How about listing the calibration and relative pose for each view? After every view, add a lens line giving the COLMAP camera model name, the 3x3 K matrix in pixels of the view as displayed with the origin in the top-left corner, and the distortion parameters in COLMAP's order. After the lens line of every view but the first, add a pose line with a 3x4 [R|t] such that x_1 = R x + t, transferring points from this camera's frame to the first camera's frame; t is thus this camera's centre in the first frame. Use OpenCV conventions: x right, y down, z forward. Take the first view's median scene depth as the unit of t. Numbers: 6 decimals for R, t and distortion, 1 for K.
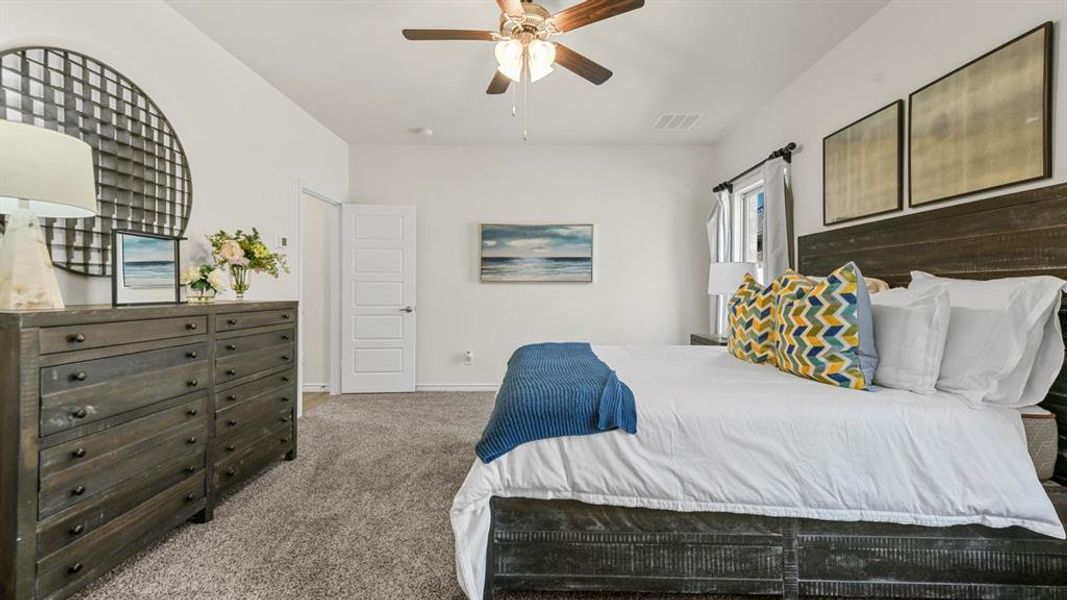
lens RADIAL K [[420.6, 0, 538.0], [0, 420.6, 291.4], [0, 0, 1]] dist [0.010993, -0.000143]
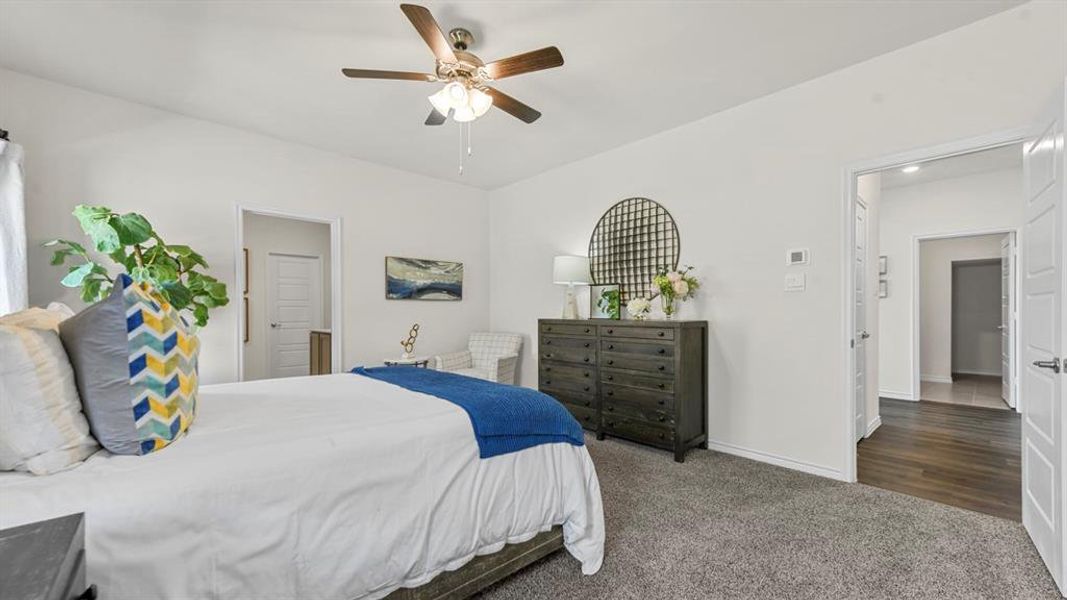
lens RADIAL K [[413.2, 0, 533.8], [0, 413.2, 315.3], [0, 0, 1]] dist [0.010613, -0.000042]
pose [[-0.739905, 0.002790, -0.672705, 0.573170], [-0.005227, 0.999937, 0.009896, -0.005483], [0.672691, 0.010839, -0.739844, 1.990147]]
